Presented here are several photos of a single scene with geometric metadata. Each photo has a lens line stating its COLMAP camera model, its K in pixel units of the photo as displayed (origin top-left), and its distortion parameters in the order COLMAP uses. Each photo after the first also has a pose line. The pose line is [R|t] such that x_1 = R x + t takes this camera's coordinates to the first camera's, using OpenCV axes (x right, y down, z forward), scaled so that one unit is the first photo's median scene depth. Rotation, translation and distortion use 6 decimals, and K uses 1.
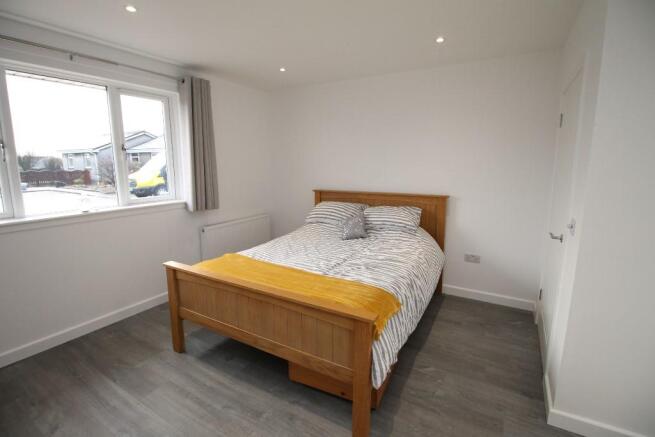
lens RADIAL K [[305.4, 0, 325.9], [0, 305.4, 211.6], [0, 0, 1]] dist [-0.000085, -0.014263]
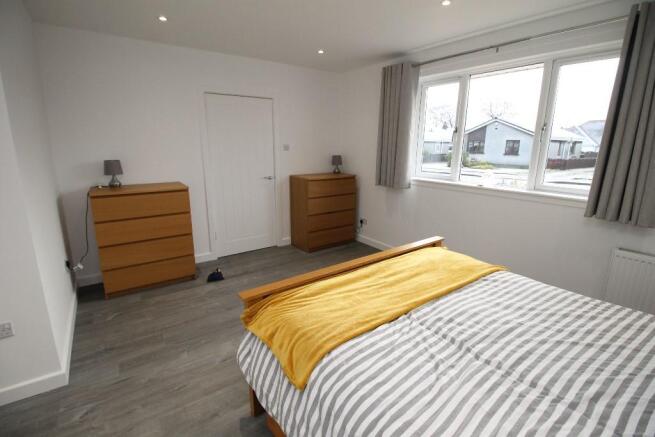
lens RADIAL K [[305.4, 0, 325.9], [0, 305.4, 211.6], [0, 0, 1]] dist [-0.000085, -0.014263]
pose [[-0.404836, 0.197964, -0.892702, 0.449747], [-0.154912, 0.947322, 0.280328, -0.121919], [0.901171, 0.251778, -0.352843, 0.774741]]
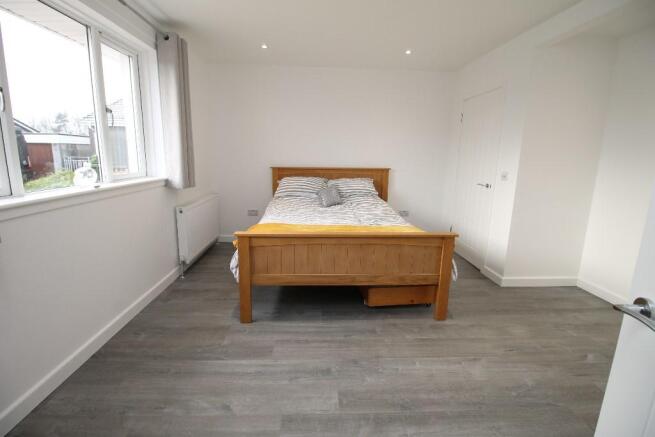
lens RADIAL K [[305.4, 0, 325.9], [0, 305.4, 211.6], [0, 0, 1]] dist [-0.000085, -0.014263]
pose [[0.839266, -0.086017, 0.536874, -0.616503], [0.069751, 0.996281, 0.050584, 0.054895], [-0.539228, -0.005006, 0.842145, 0.022492]]
